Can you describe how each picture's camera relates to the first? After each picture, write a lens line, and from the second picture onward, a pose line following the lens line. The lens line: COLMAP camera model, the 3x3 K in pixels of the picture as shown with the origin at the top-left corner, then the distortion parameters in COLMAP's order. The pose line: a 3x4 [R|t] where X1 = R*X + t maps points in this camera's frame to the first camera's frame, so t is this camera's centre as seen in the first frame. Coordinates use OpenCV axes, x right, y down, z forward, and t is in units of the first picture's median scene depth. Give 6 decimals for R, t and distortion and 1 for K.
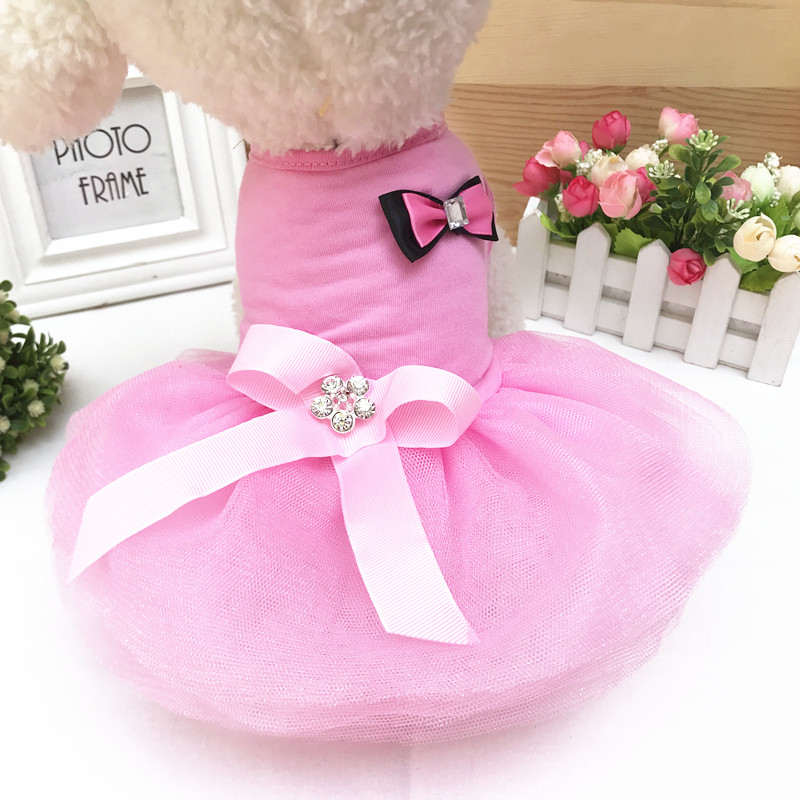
lens RADIAL K [[874.0, 0, 400.0], [0, 874.0, 400.0], [0, 0, 1]] dist [-0.027020, -0.009824]
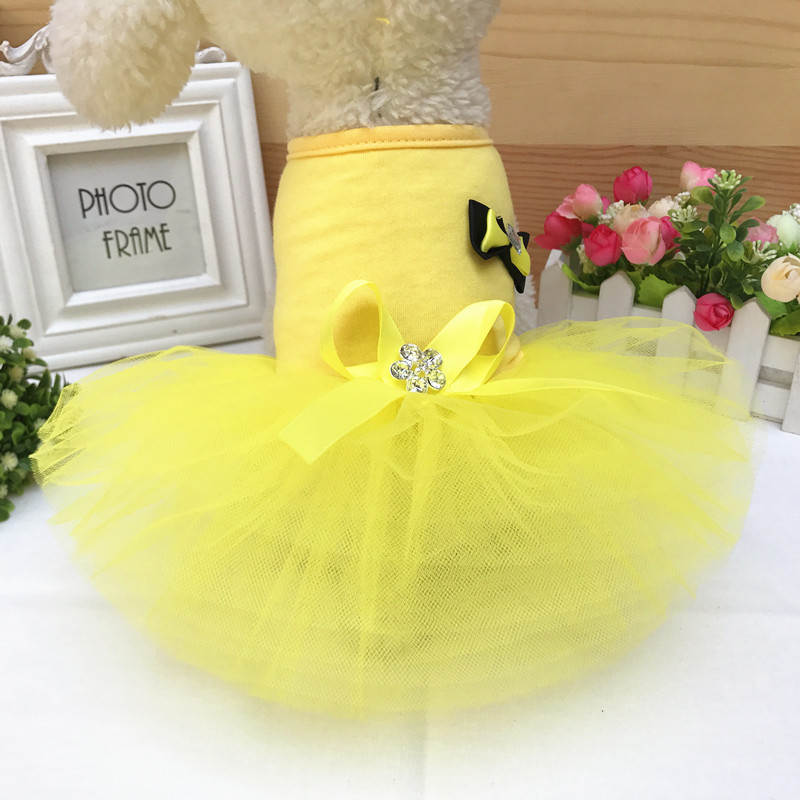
lens RADIAL K [[880.1, 0, 400.0], [0, 880.1, 400.0], [0, 0, 1]] dist [-0.047249, 0.056349]
pose [[0.999547, 0.004923, -0.029686, 0.006838], [-0.008741, 0.991490, -0.129889, 0.070293], [0.028794, 0.130090, 0.991084, 0.028155]]
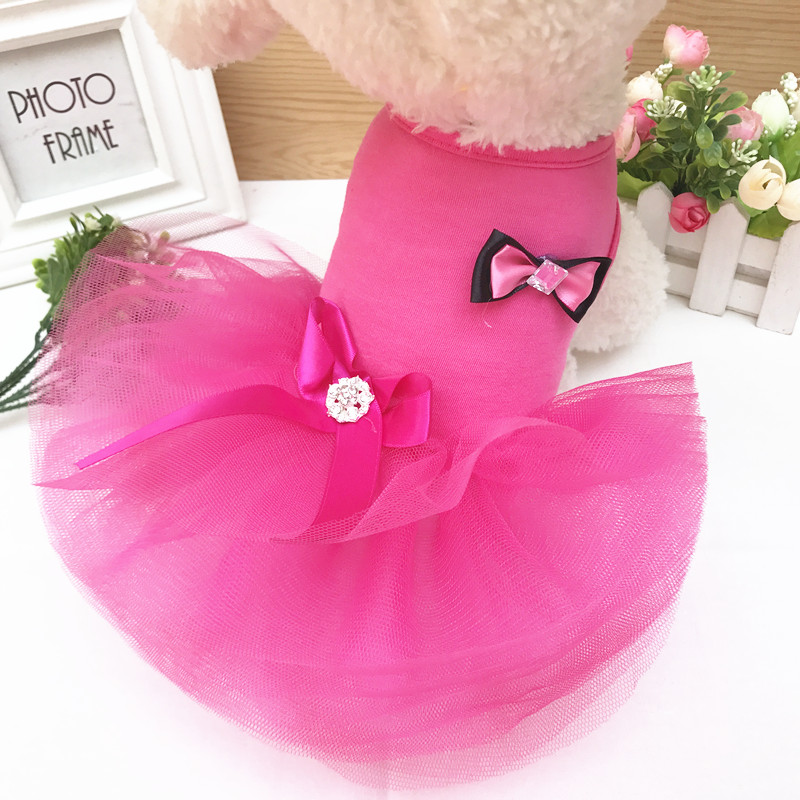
lens RADIAL K [[880.1, 0, 400.0], [0, 880.1, 400.0], [0, 0, 1]] dist [-0.047249, 0.056349]
pose [[0.998380, -0.035055, -0.044810, 0.052863], [0.041083, 0.989074, 0.141581, -0.093474], [0.039358, -0.143192, 0.988912, 0.037444]]
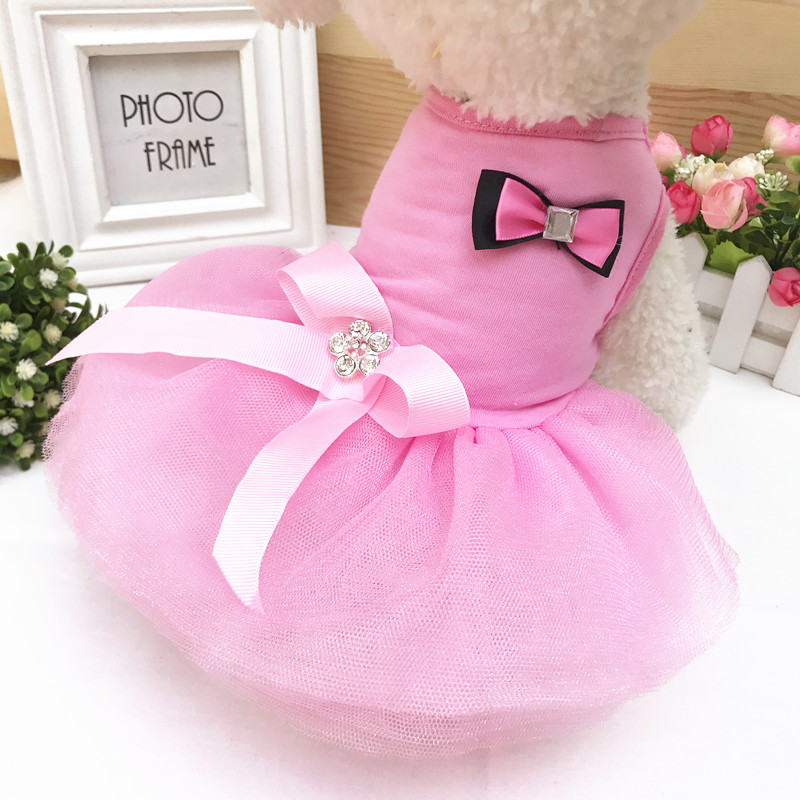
lens RADIAL K [[880.1, 0, 400.0], [0, 880.1, 400.0], [0, 0, 1]] dist [-0.047249, 0.056349]
pose [[0.996915, 0.078167, -0.007166, -0.067363], [-0.078117, 0.996920, 0.007004, -0.005470], [0.007692, -0.006422, 0.999950, 0.053011]]
